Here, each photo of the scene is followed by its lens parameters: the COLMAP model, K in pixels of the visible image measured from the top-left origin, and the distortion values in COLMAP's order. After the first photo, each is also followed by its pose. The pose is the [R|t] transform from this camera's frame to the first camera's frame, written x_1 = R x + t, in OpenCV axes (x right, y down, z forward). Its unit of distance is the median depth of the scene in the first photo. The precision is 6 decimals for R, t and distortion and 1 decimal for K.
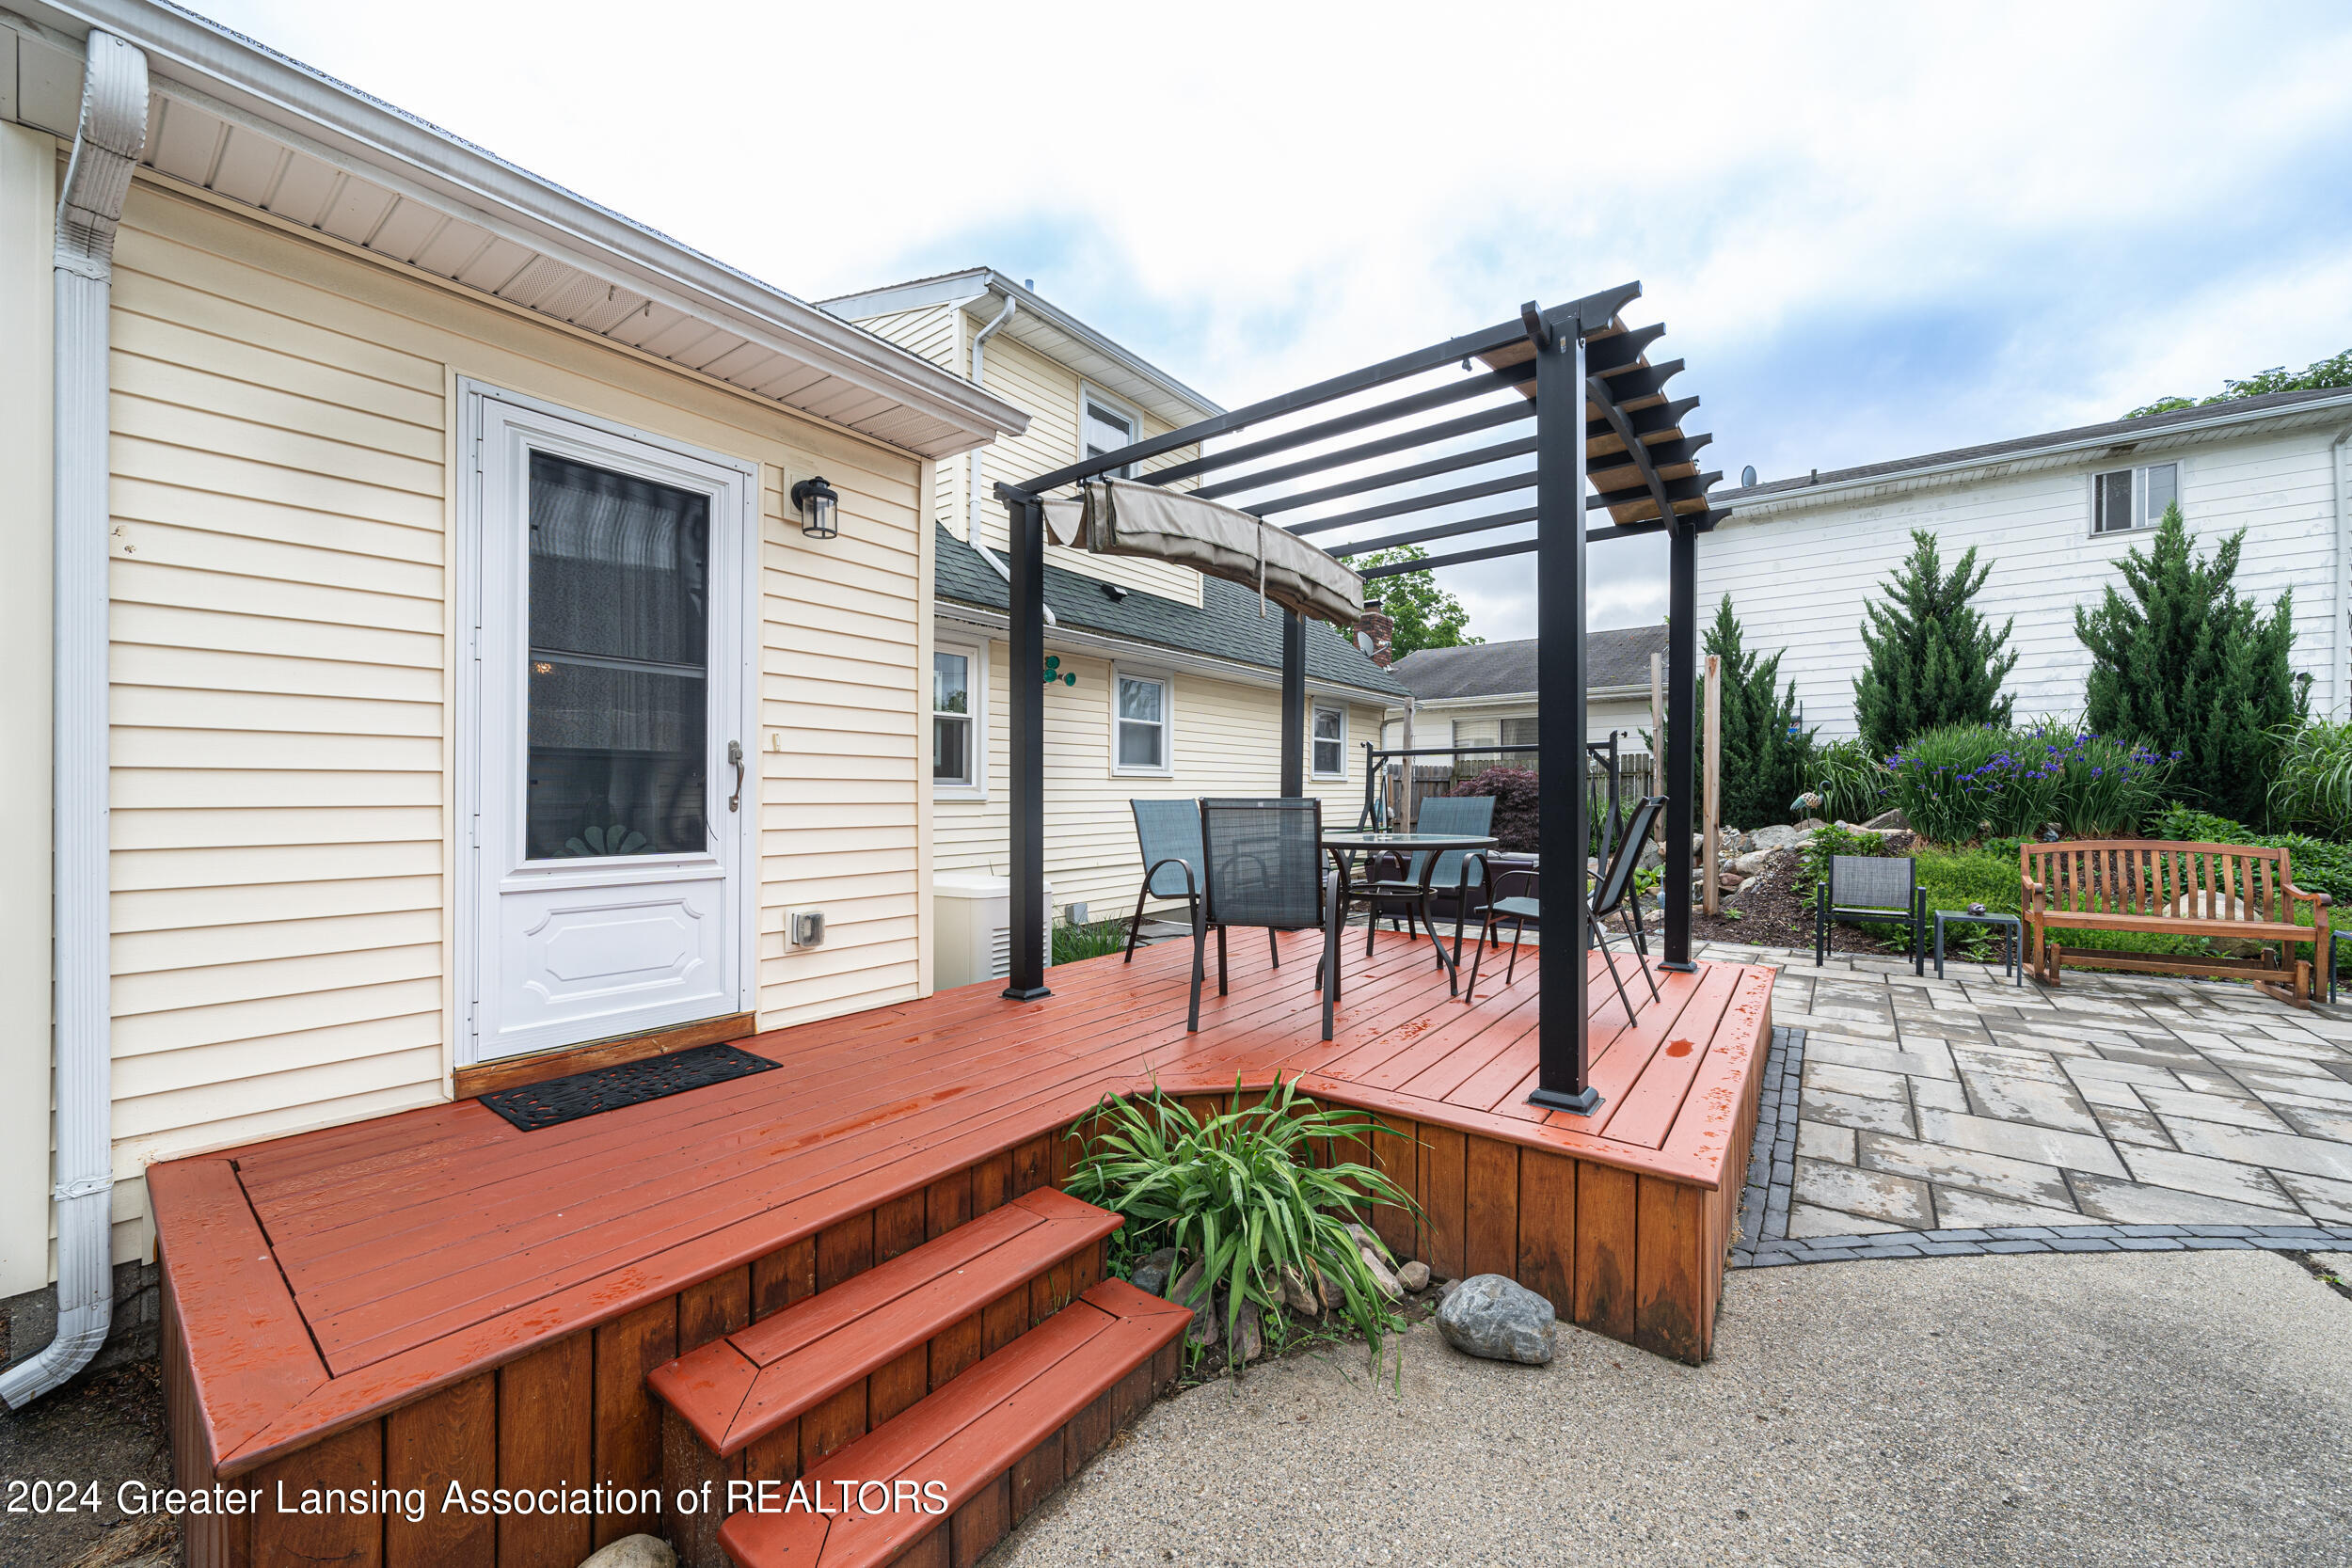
lens RADIAL K [[878.4, 0, 1176.0], [0, 878.4, 784.0], [0, 0, 1]] dist [0.000953, 0.000116]
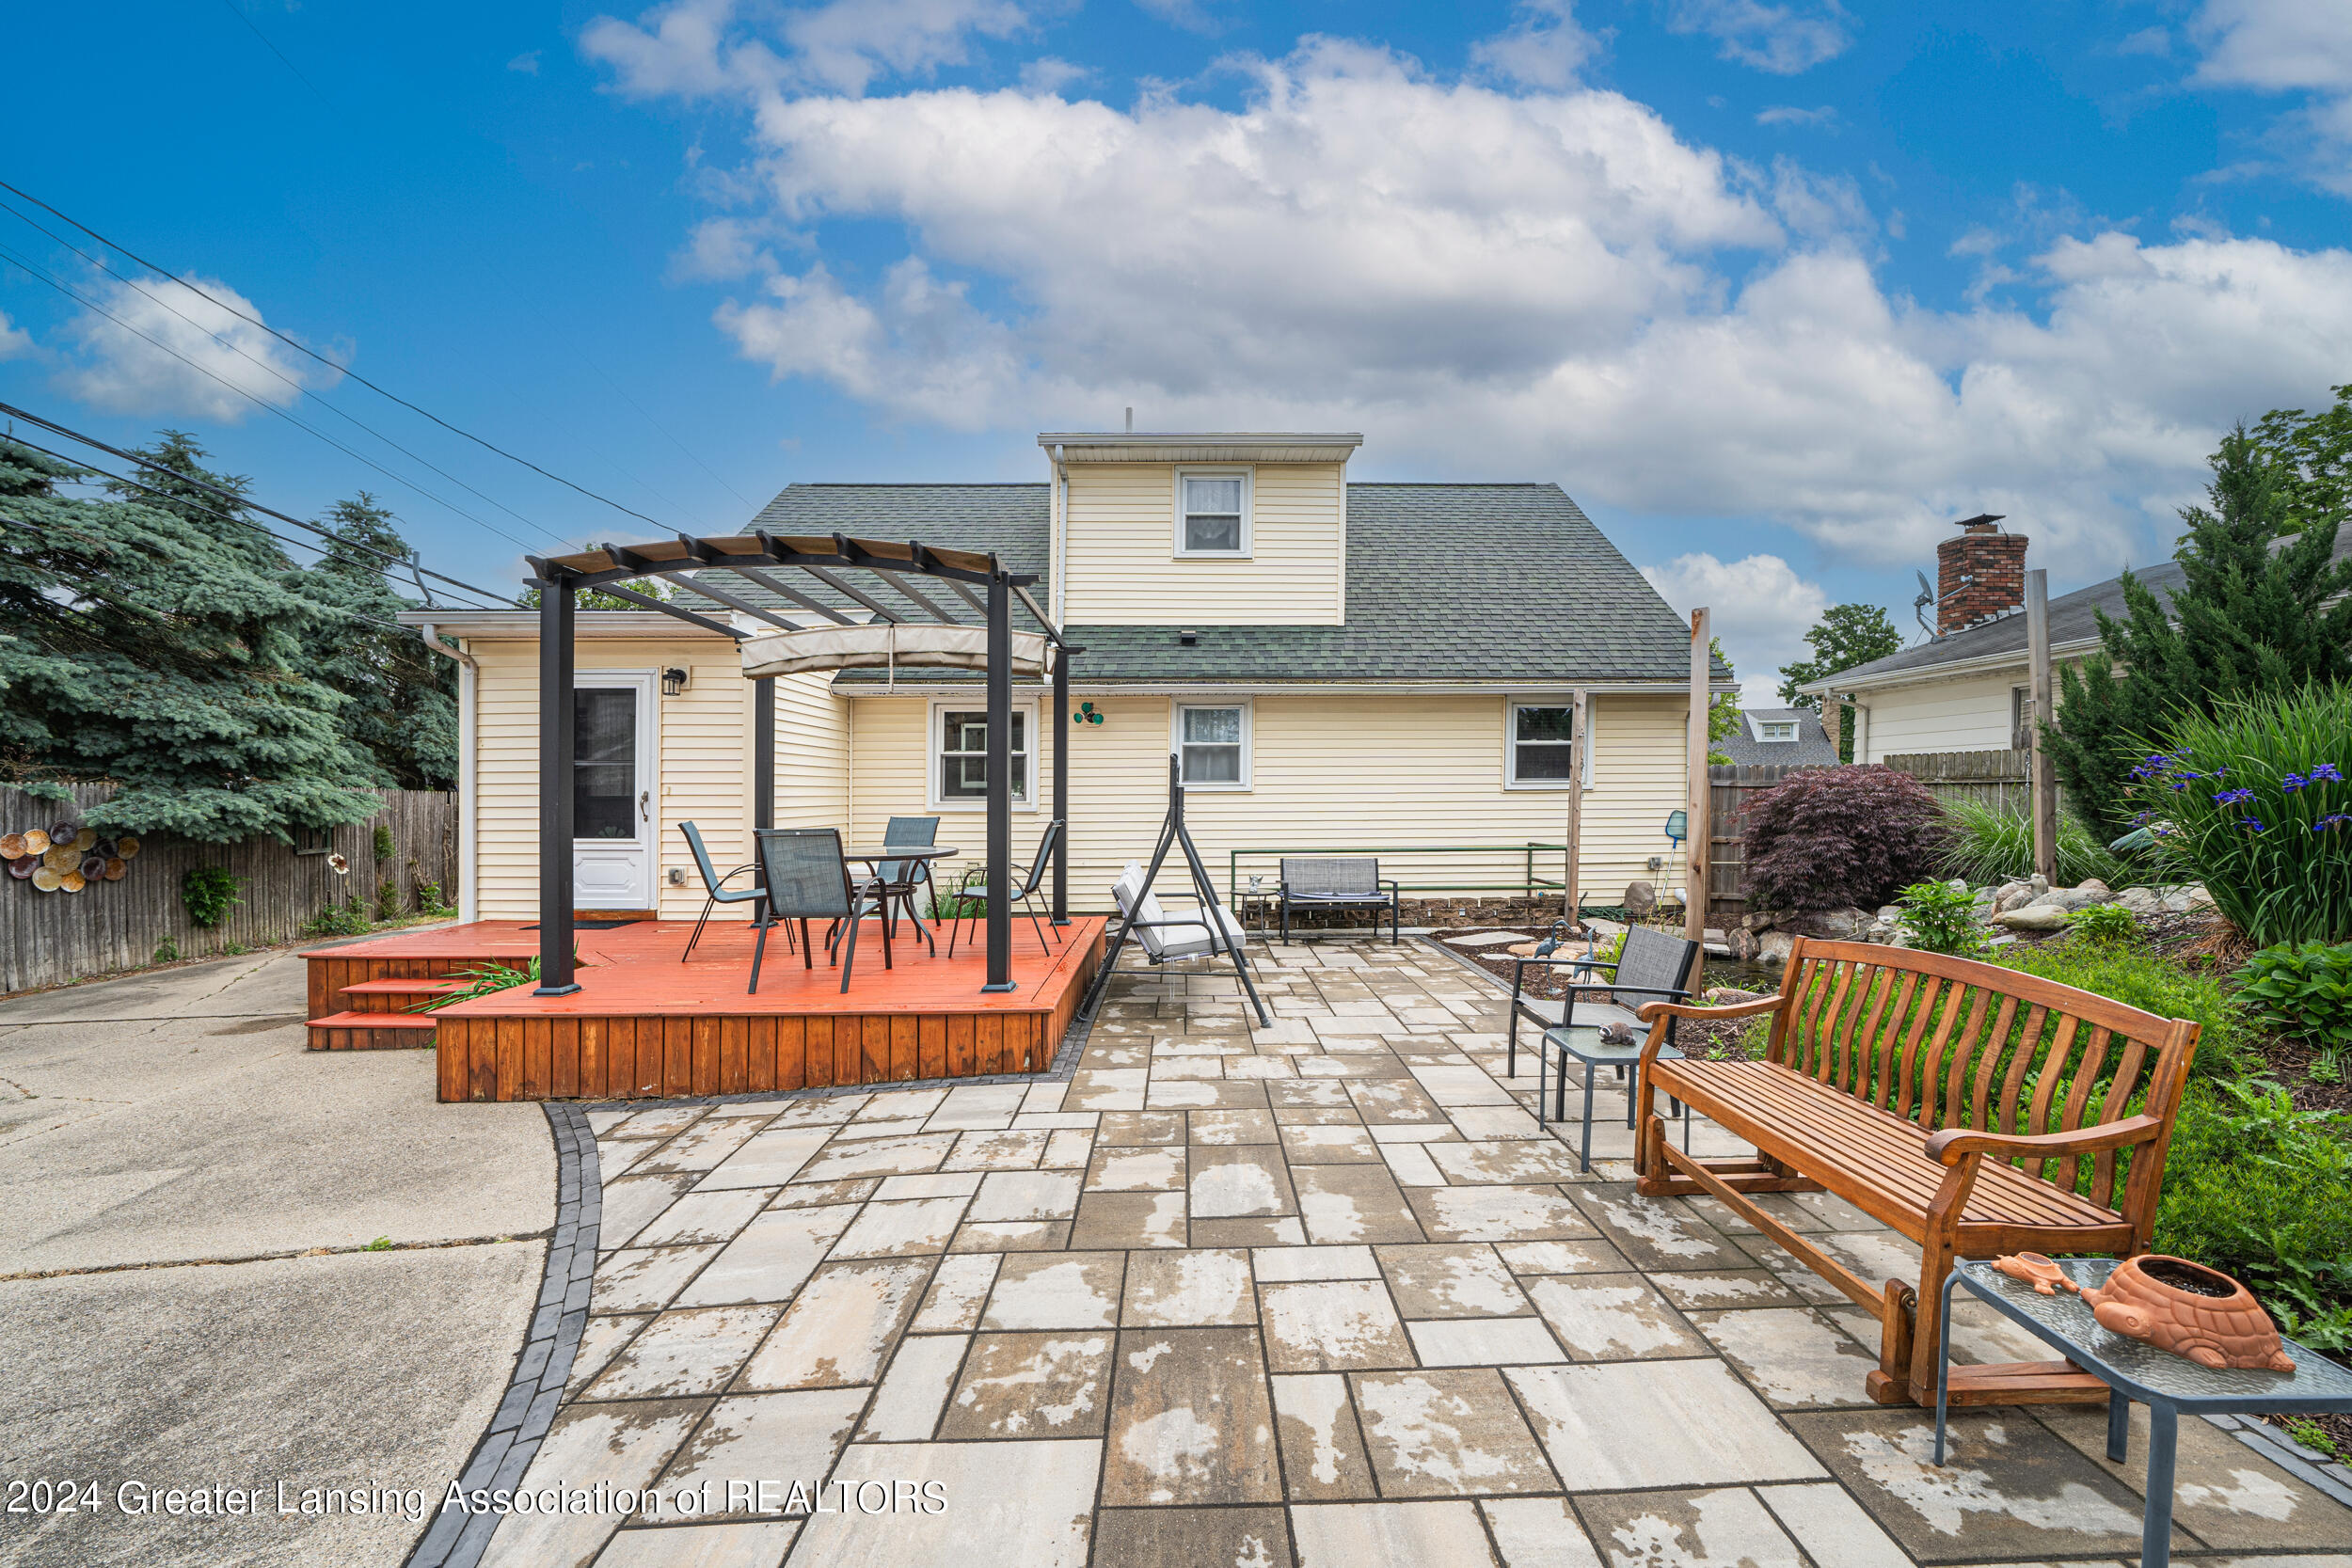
lens RADIAL K [[816.5, 0, 1168.9], [0, 816.5, 795.6], [0, 0, 1]] dist [-0.009483, -0.000070]
pose [[0.610887, 0.004919, -0.791702, 2.099511], [0.010768, 0.999837, 0.014521, -0.054493], [0.791644, -0.017396, 0.610735, 0.797958]]
